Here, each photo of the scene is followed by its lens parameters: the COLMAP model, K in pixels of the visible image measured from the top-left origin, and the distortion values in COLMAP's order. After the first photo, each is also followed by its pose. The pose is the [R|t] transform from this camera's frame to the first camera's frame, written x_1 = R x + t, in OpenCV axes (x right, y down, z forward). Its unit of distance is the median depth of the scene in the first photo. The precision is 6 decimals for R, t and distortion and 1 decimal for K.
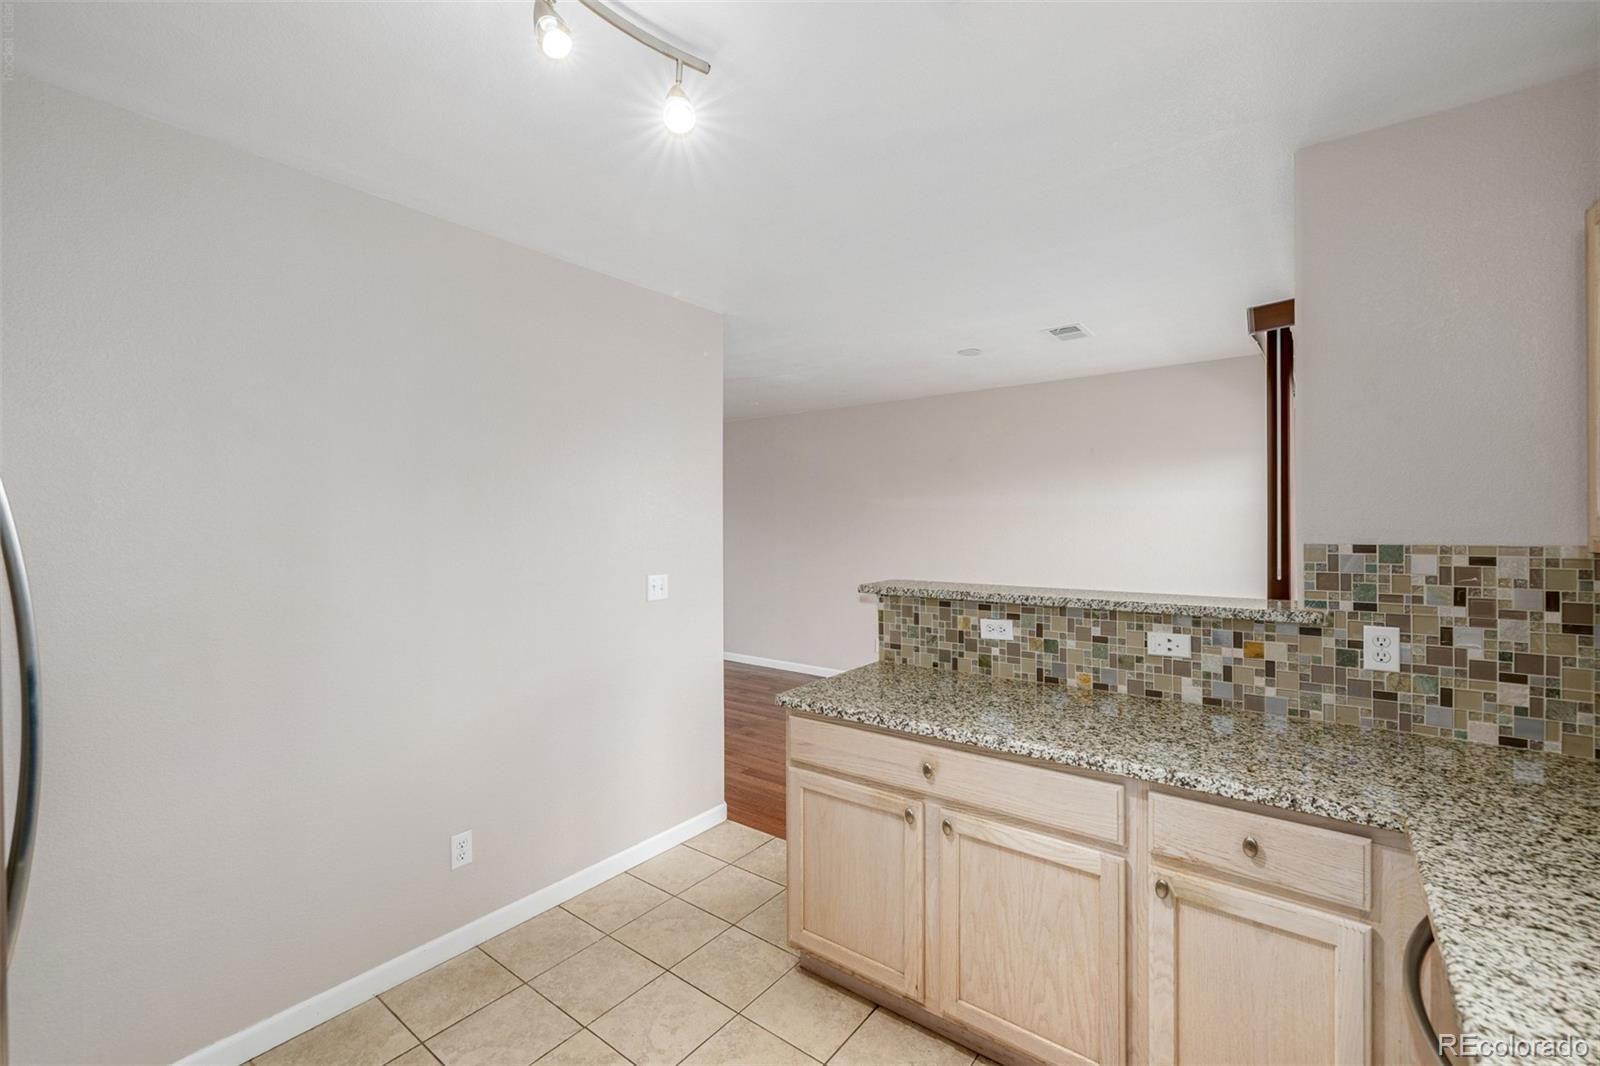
lens RADIAL K [[680.0, 0, 811.0], [0, 680.0, 529.6], [0, 0, 1]] dist [0.004669, -0.000955]
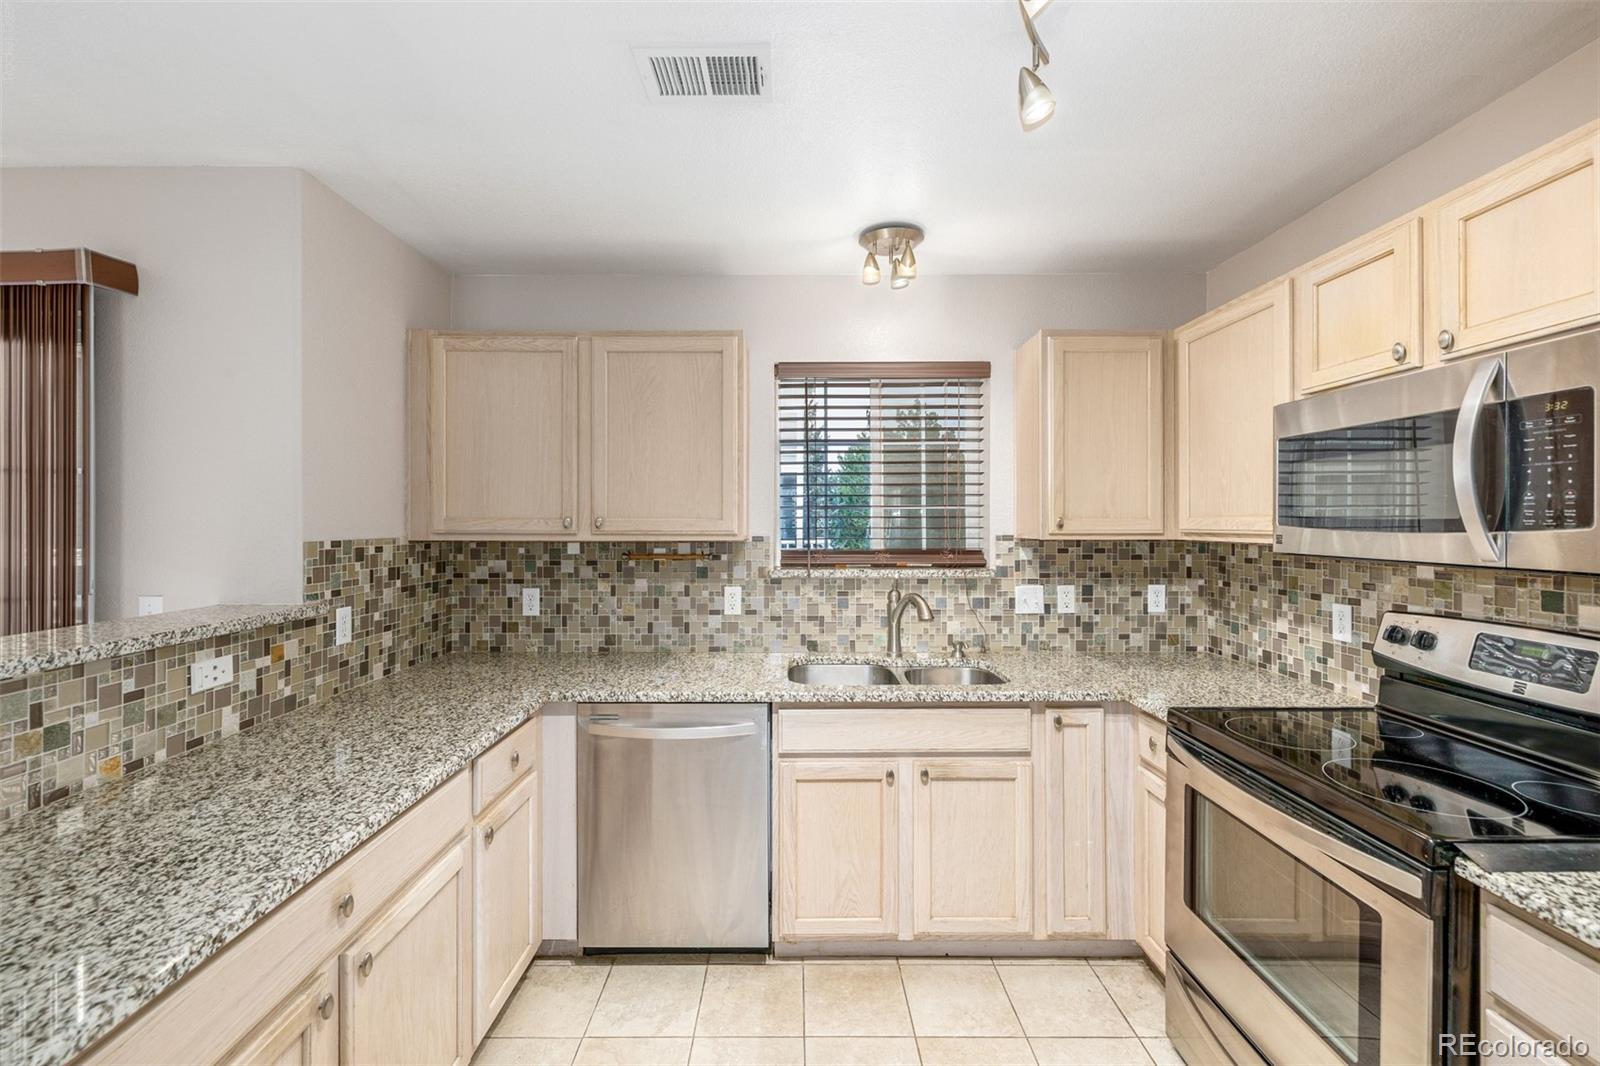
lens RADIAL K [[680.0, 0, 792.2], [0, 680.0, 524.4], [0, 0, 1]] dist [0.004669, -0.000955]
pose [[-0.586156, -0.004919, 0.810183, -0.602158], [0.006109, 0.999926, 0.010491, -0.014596], [-0.810175, 0.011099, -0.586083, 1.024543]]
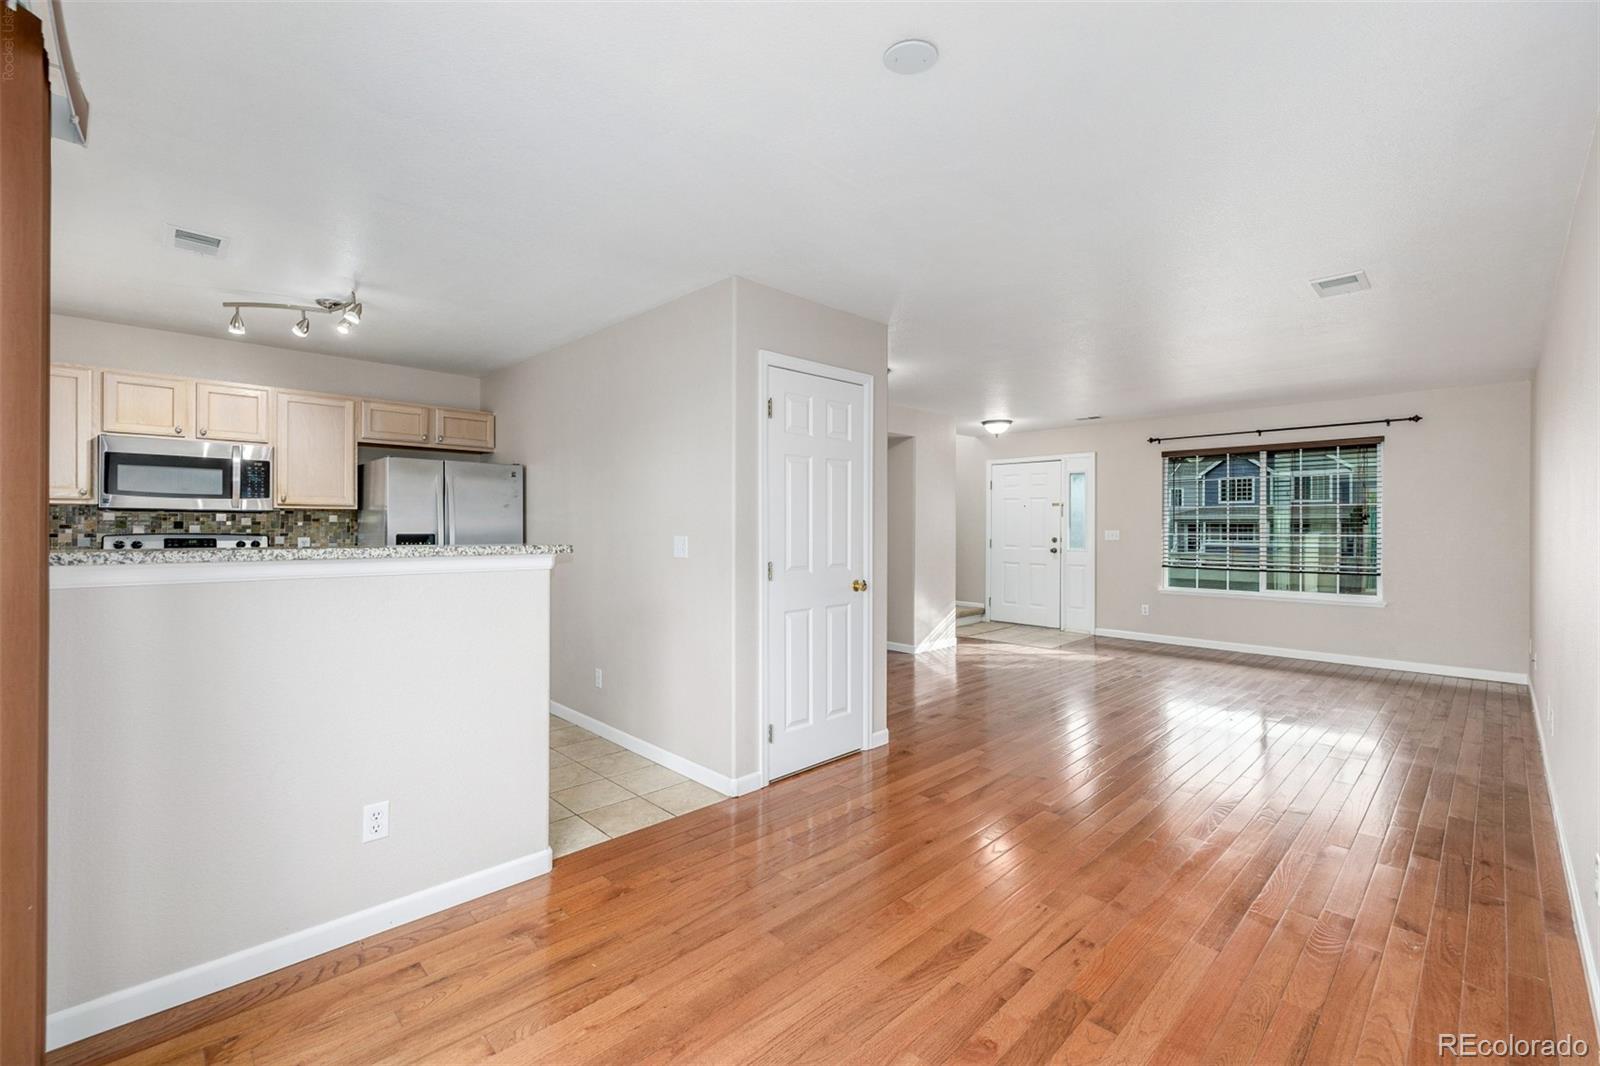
lens RADIAL K [[680.0, 0, 786.8], [0, 680.0, 521.2], [0, 0, 1]] dist [0.004669, -0.000955]
pose [[-0.178264, -0.011482, -0.983916, 1.422679], [-0.020807, 0.999752, -0.007897, 0.056408], [0.983763, 0.019065, -0.178459, 2.214037]]
